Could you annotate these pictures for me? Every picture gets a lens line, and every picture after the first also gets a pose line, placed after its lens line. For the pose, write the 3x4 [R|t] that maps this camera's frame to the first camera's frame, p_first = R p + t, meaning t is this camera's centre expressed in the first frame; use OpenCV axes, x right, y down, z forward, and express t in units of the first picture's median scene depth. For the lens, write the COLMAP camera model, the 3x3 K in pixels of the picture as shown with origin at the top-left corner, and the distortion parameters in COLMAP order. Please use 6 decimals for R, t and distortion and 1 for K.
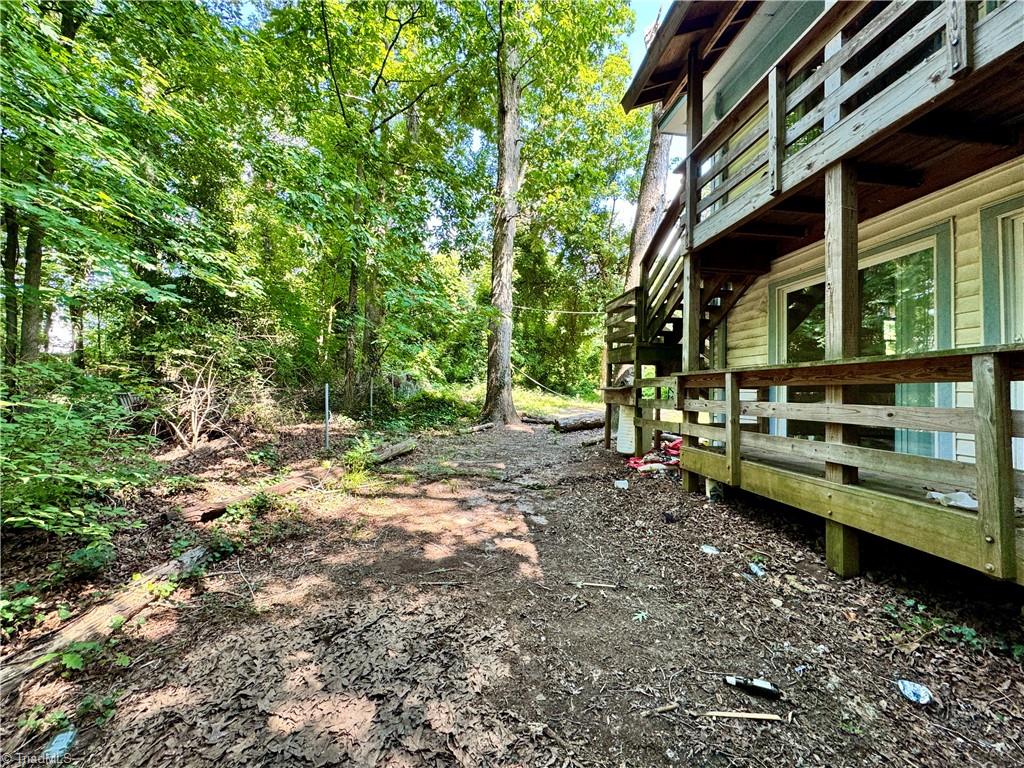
lens RADIAL K [[401.5, 0, 512.0], [0, 401.5, 384.0], [0, 0, 1]] dist [-0.000002, -0.000060]
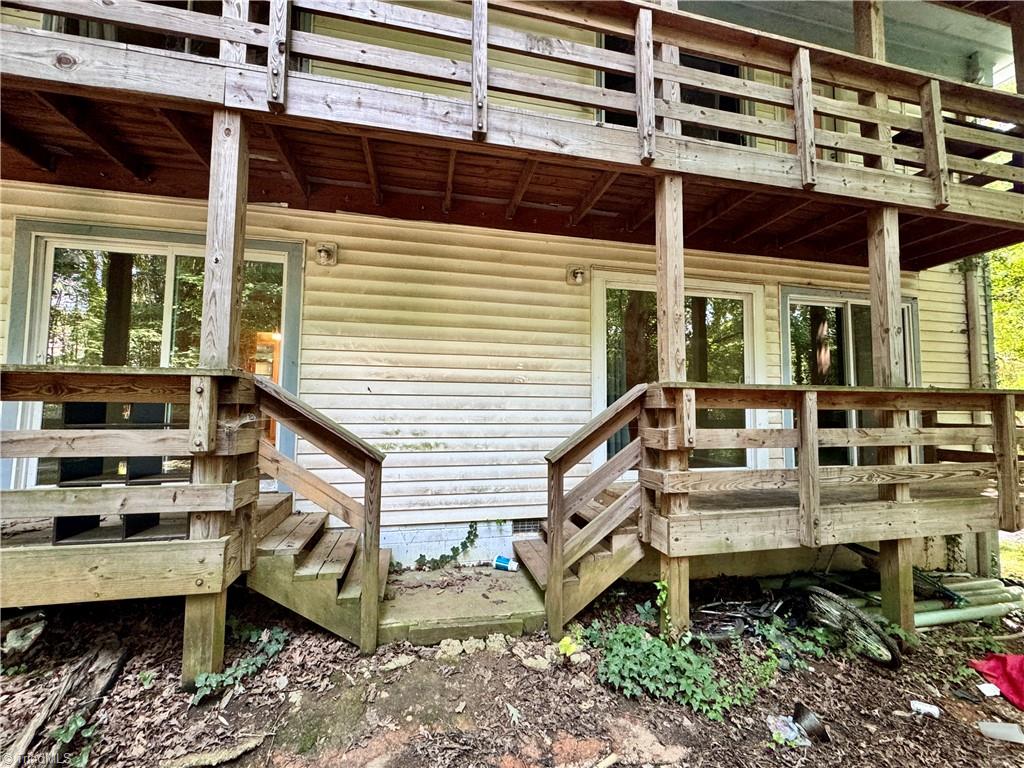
lens RADIAL K [[446.4, 0, 512.0], [0, 446.4, 384.0], [0, 0, 1]] dist [0.000211, 0.000002]
pose [[-0.121839, 0.062357, 0.990589, -0.060208], [-0.019707, 0.997676, -0.065227, 0.007391], [-0.992354, -0.027469, -0.120327, 0.574325]]
